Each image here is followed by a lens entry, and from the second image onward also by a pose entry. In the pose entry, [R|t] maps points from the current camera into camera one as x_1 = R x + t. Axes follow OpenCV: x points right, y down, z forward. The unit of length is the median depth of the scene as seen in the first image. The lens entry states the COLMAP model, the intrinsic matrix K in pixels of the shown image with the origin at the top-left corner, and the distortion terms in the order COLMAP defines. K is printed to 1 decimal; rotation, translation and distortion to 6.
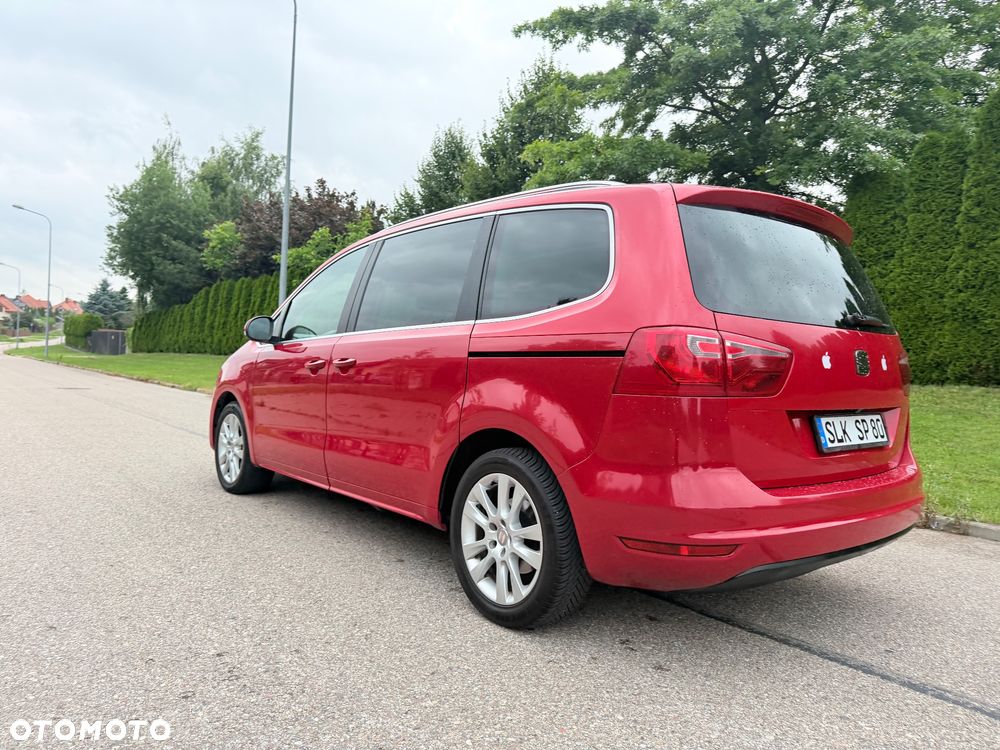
lens RADIAL K [[696.9, 0, 499.6], [0, 696.9, 367.3], [0, 0, 1]] dist [0.043388, -0.051121]
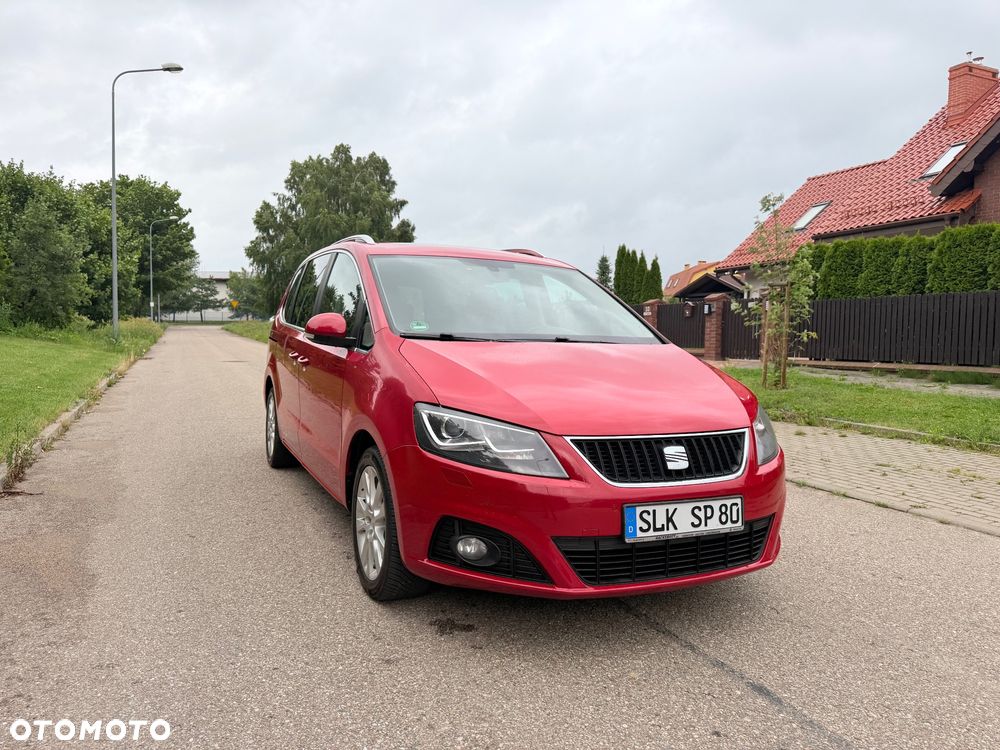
lens RADIAL K [[696.9, 0, 497.4], [0, 696.9, 375.7], [0, 0, 1]] dist [0.043388, -0.051121]
pose [[0.961623, 0.139556, -0.236233, 0.227305], [-0.086596, 0.971347, 0.221329, -0.149610], [0.260352, -0.192378, 0.946154, 0.019305]]
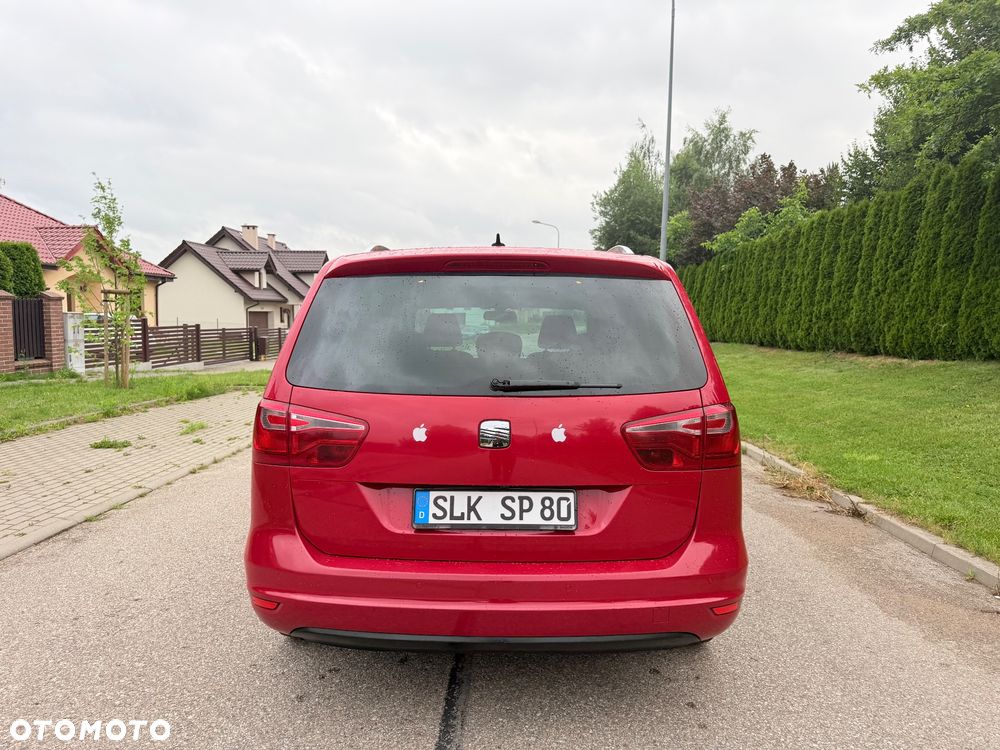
lens RADIAL K [[696.9, 0, 491.3], [0, 696.9, 363.9], [0, 0, 1]] dist [0.043388, -0.051121]
pose [[0.757745, -0.000538, -0.652550, 0.543853], [0.018180, 0.999629, 0.020287, -0.056638], [0.652297, -0.027236, 0.757474, 0.162547]]
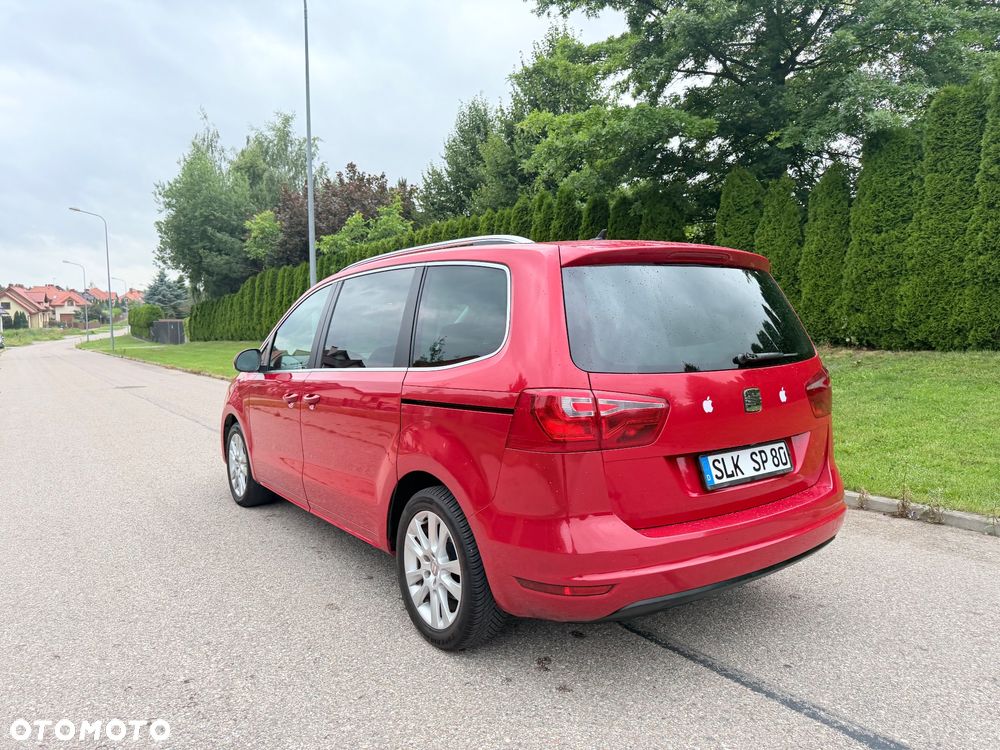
lens RADIAL K [[696.9, 0, 487.6], [0, 696.9, 369.3], [0, 0, 1]] dist [0.043388, -0.051121]
pose [[0.994537, -0.053041, -0.089910, 0.107407], [0.057673, 0.997096, 0.049736, -0.063919], [0.087010, -0.054650, 0.994707, -0.042558]]
